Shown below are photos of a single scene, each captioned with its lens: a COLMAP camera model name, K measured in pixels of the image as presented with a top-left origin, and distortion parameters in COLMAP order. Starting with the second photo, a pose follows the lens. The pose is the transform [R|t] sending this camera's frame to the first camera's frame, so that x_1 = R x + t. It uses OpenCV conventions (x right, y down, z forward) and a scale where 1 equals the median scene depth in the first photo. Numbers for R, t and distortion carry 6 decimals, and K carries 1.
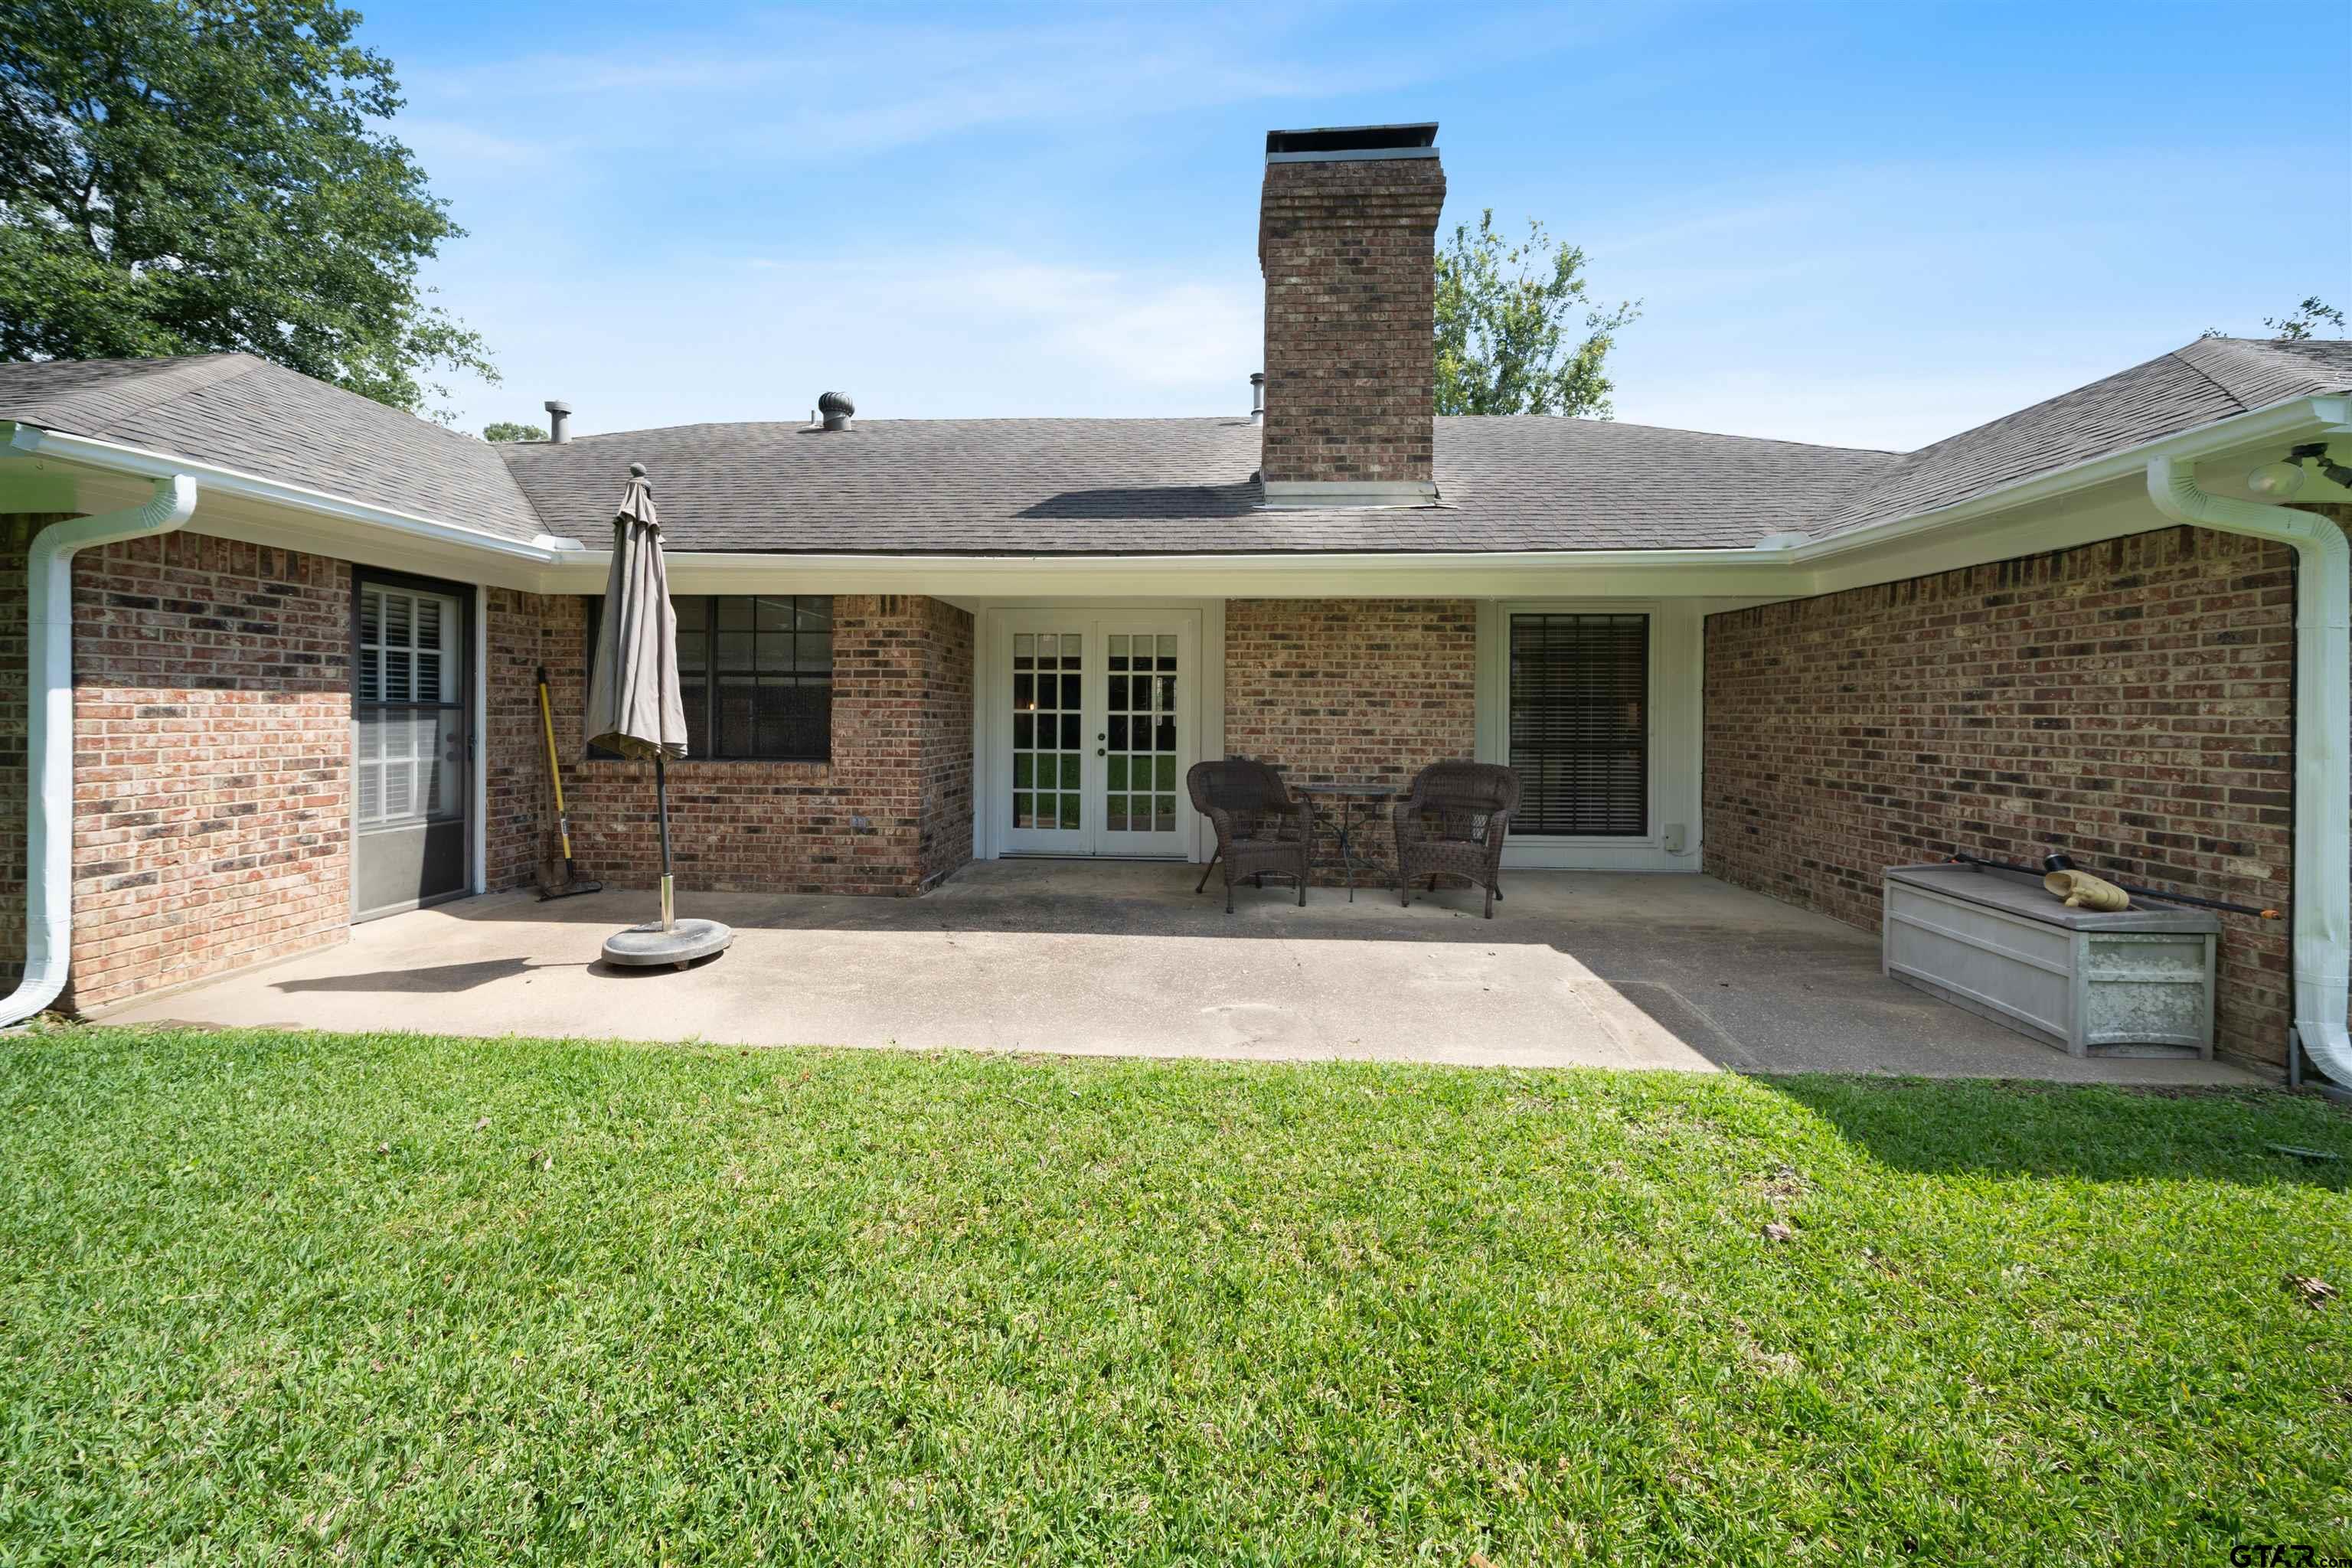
lens RADIAL K [[860.5, 0, 1164.5], [0, 860.5, 723.9], [0, 0, 1]] dist [-0.010351, 0.000074]
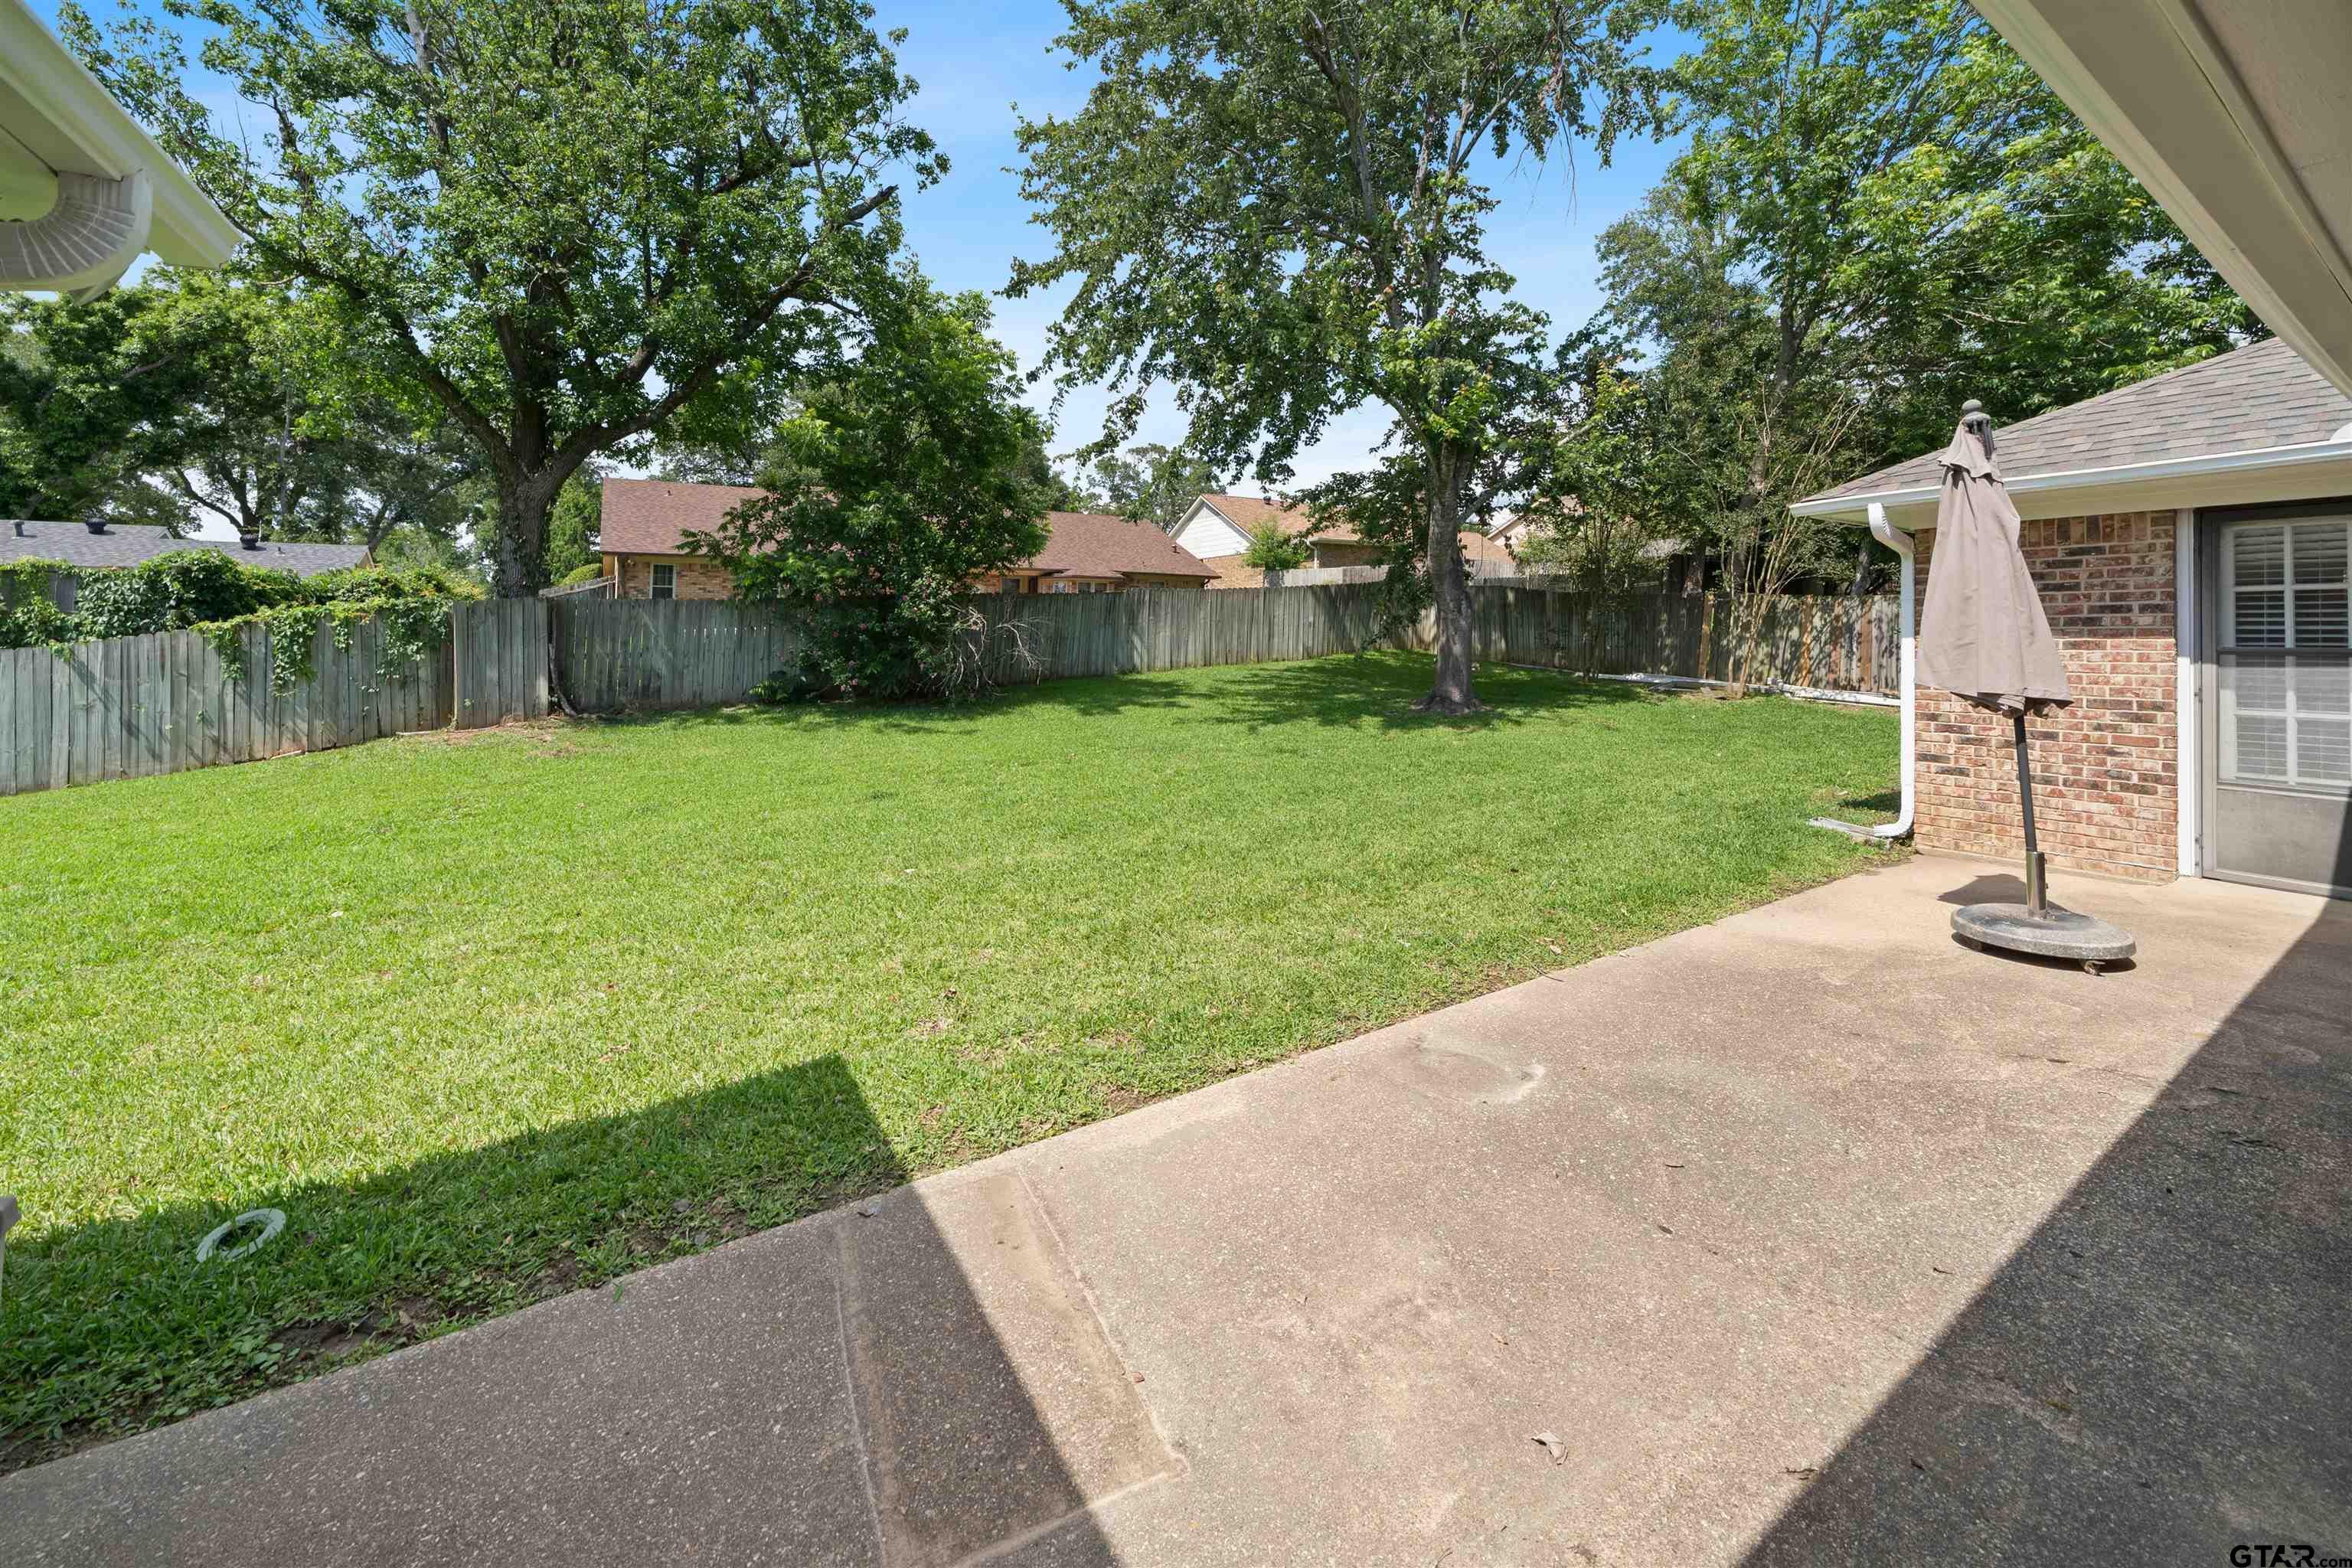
lens RADIAL K [[860.5, 0, 1191.2], [0, 860.5, 628.7], [0, 0, 1]] dist [-0.010351, 0.000074]
pose [[-0.803053, -0.017519, -0.595650, 0.601291], [-0.017087, 0.999834, -0.006371, -0.023572], [0.595663, 0.005061, -0.803219, 1.168874]]
